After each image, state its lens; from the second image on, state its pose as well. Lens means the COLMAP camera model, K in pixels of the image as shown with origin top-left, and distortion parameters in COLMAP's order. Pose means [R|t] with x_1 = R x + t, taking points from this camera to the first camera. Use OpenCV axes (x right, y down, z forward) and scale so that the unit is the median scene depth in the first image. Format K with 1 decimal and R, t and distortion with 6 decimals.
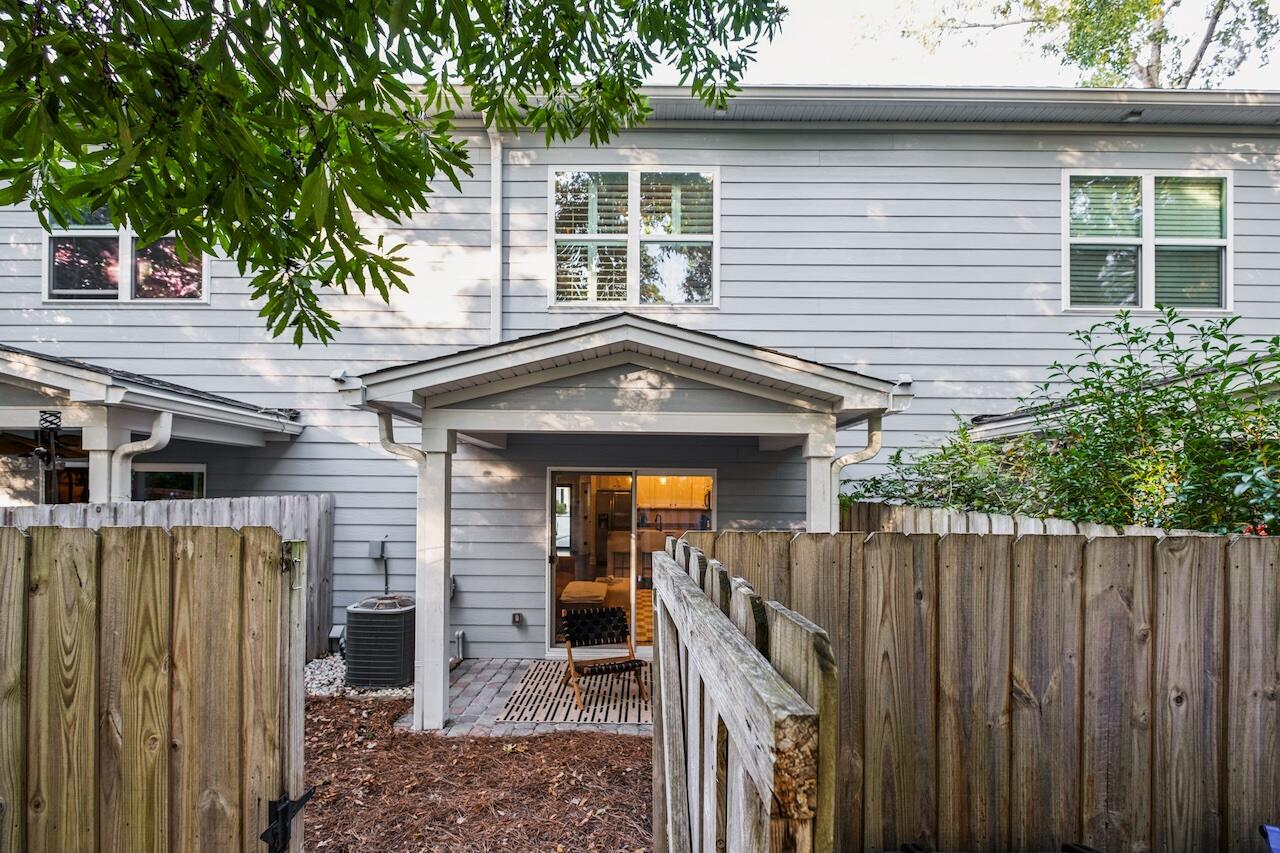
lens RADIAL K [[570.6, 0, 639.2], [0, 570.6, 496.0], [0, 0, 1]] dist [-0.010205, 0.000116]
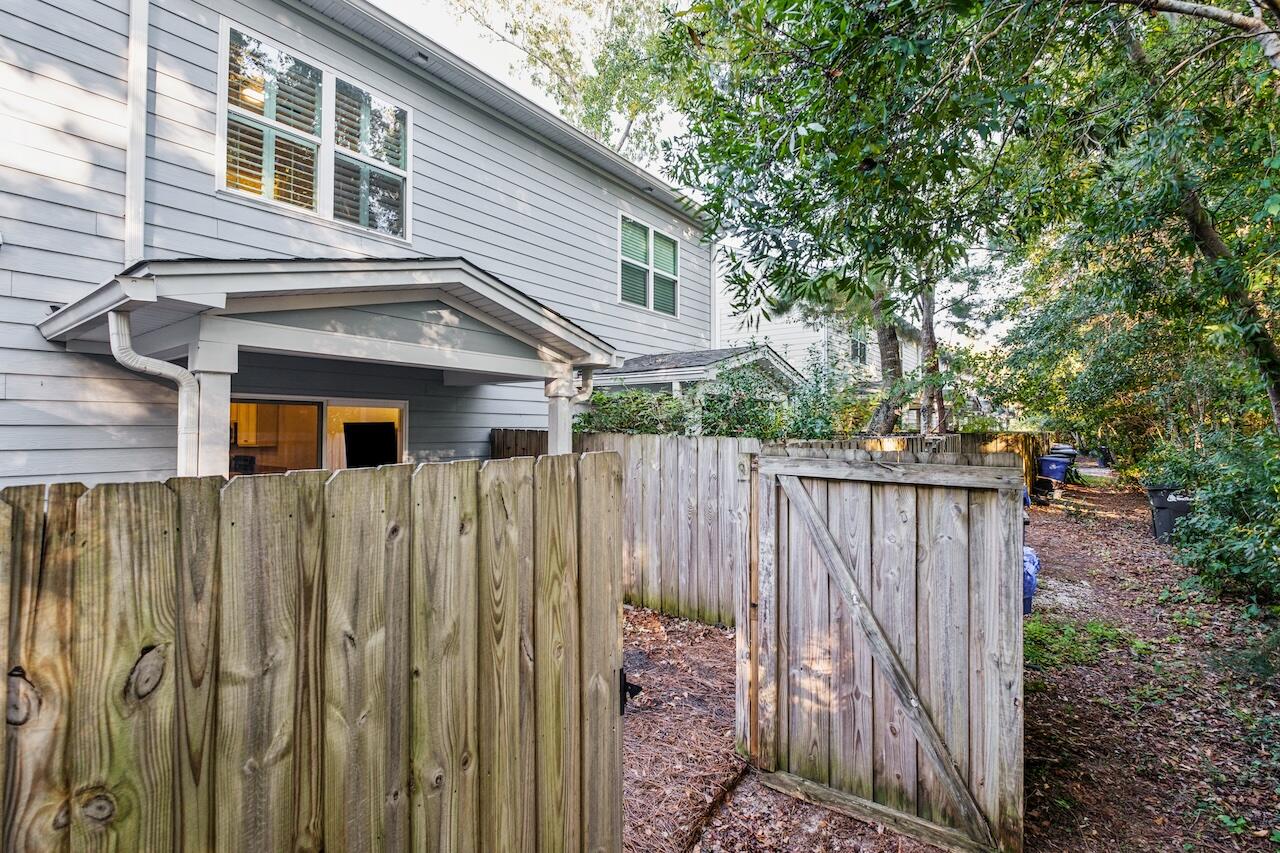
lens RADIAL K [[570.8, 0, 640.0], [0, 570.8, 426.5], [0, 0, 1]] dist [-0.000009, 0.000063]
pose [[0.589728, -0.005537, 0.807583, -0.456431], [0.006122, 0.999978, 0.002385, -0.000842], [-0.807579, 0.003537, 0.589749, 0.058523]]
